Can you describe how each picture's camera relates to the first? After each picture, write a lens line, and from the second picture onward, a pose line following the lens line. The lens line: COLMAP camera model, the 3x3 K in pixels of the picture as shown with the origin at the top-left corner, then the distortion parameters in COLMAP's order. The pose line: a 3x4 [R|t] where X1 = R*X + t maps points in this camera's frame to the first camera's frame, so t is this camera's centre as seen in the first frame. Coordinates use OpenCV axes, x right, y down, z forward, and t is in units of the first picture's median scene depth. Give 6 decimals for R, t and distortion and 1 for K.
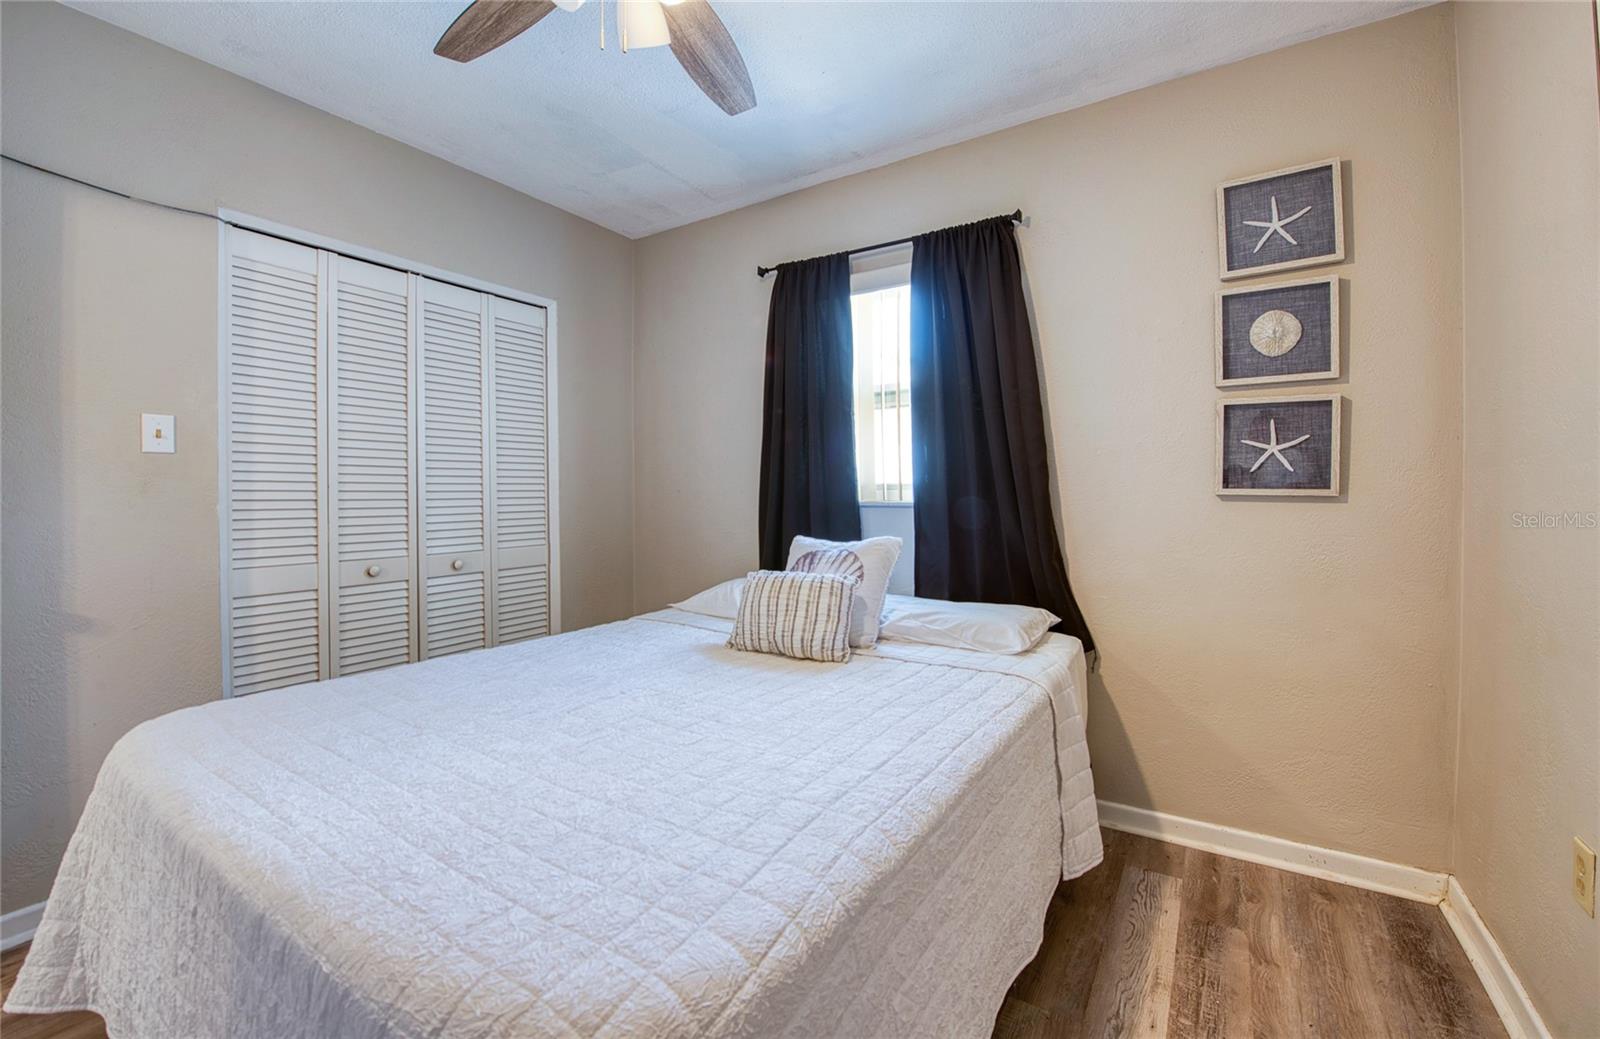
lens RADIAL K [[658.4, 0, 797.0], [0, 658.4, 495.4], [0, 0, 1]] dist [-0.028320, -0.000078]
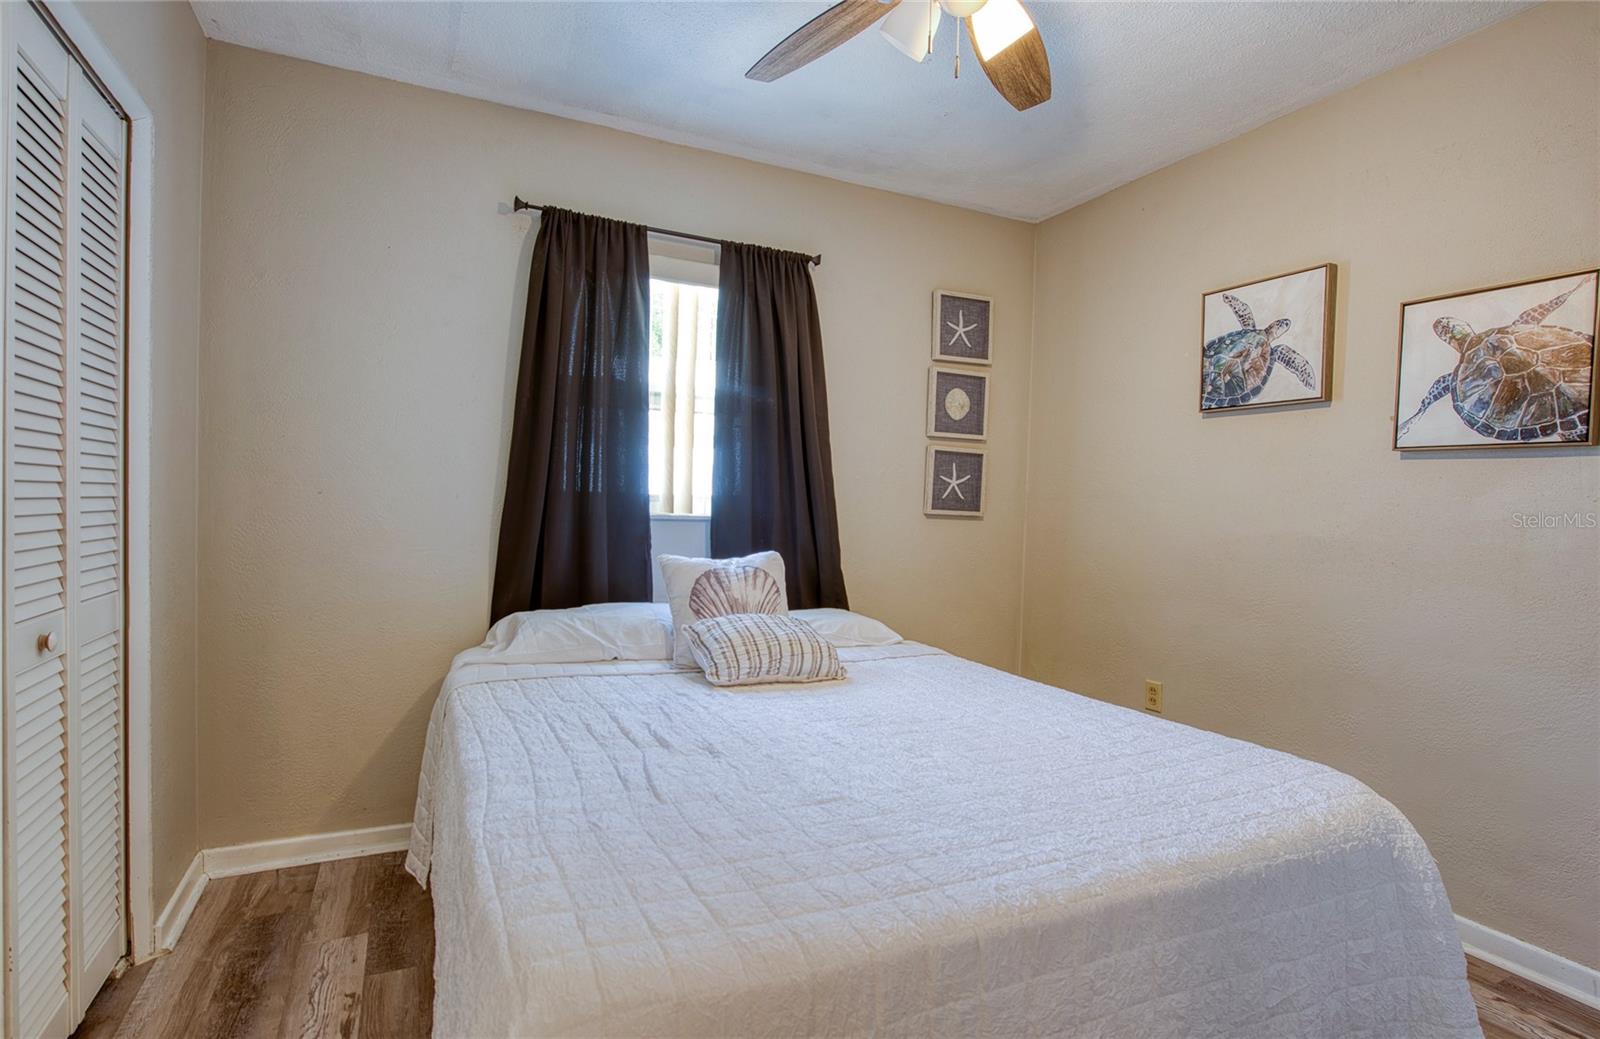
lens RADIAL K [[807.1, 0, 788.5], [0, 807.1, 518.3], [0, 0, 1]] dist [-0.002000, -0.005888]
pose [[0.520809, 0.005324, 0.853657, -0.993489], [-0.028097, 0.999546, 0.010908, -0.002303], [-0.853211, -0.029666, 0.520722, 0.360391]]
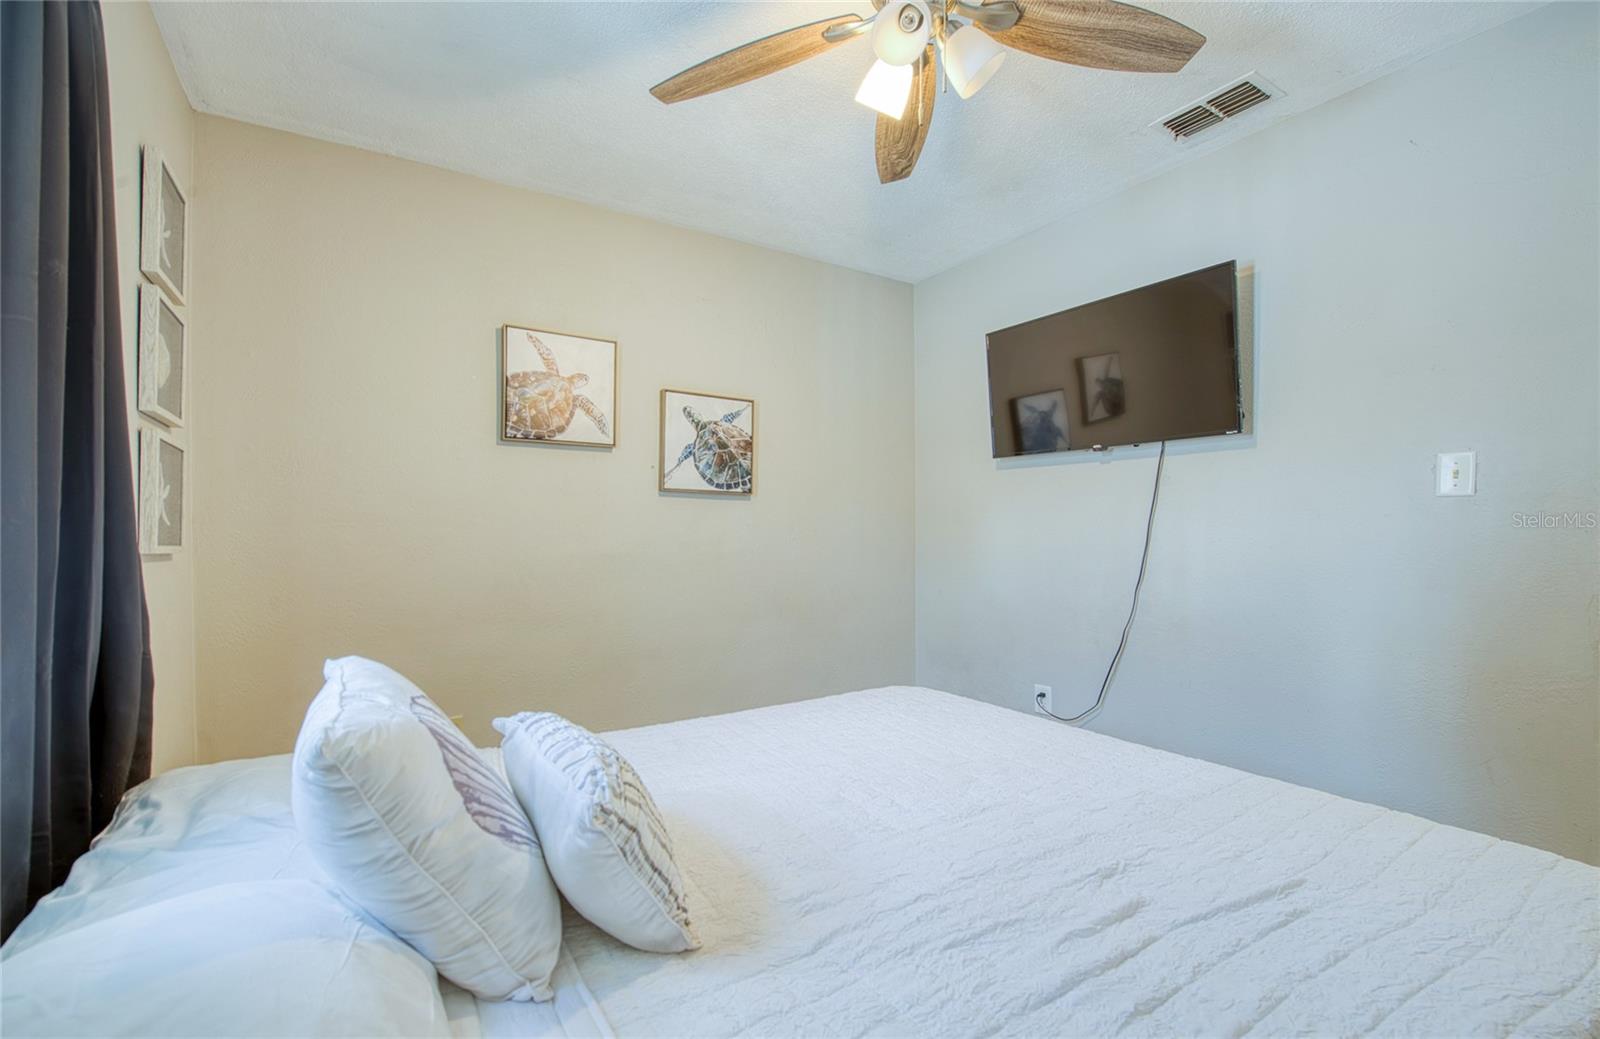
lens RADIAL K [[659.9, 0, 800.0], [0, 659.9, 519.5], [0, 0, 1]] dist [-0.010409, -0.006353]
pose [[-0.910342, 0.005340, 0.413821, -0.359580], [0.001147, 0.999945, -0.010380, -0.037575], [-0.413854, -0.008975, -0.910299, 1.375769]]
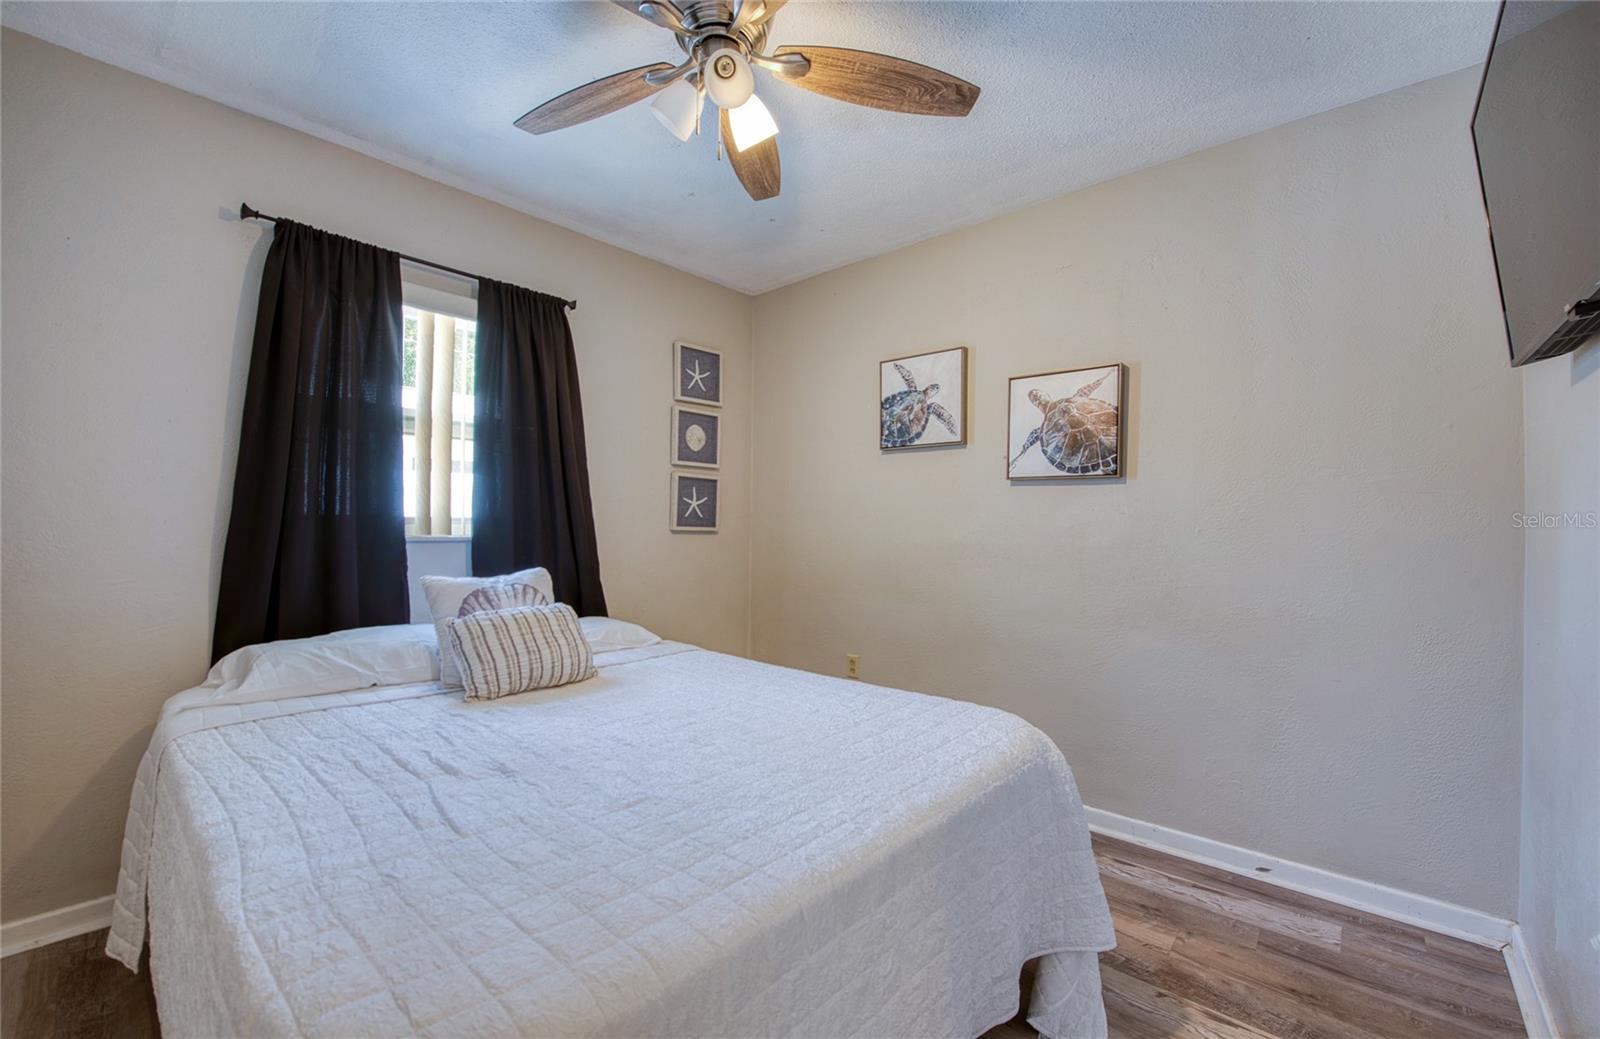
lens RADIAL K [[659.9, 0, 800.0], [0, 659.9, 519.5], [0, 0, 1]] dist [-0.010409, -0.006353]
pose [[0.143151, 0.016350, 0.989566, -0.960938], [-0.007751, 0.999851, -0.015399, -0.005019], [-0.989670, -0.005466, 0.143257, 0.453766]]
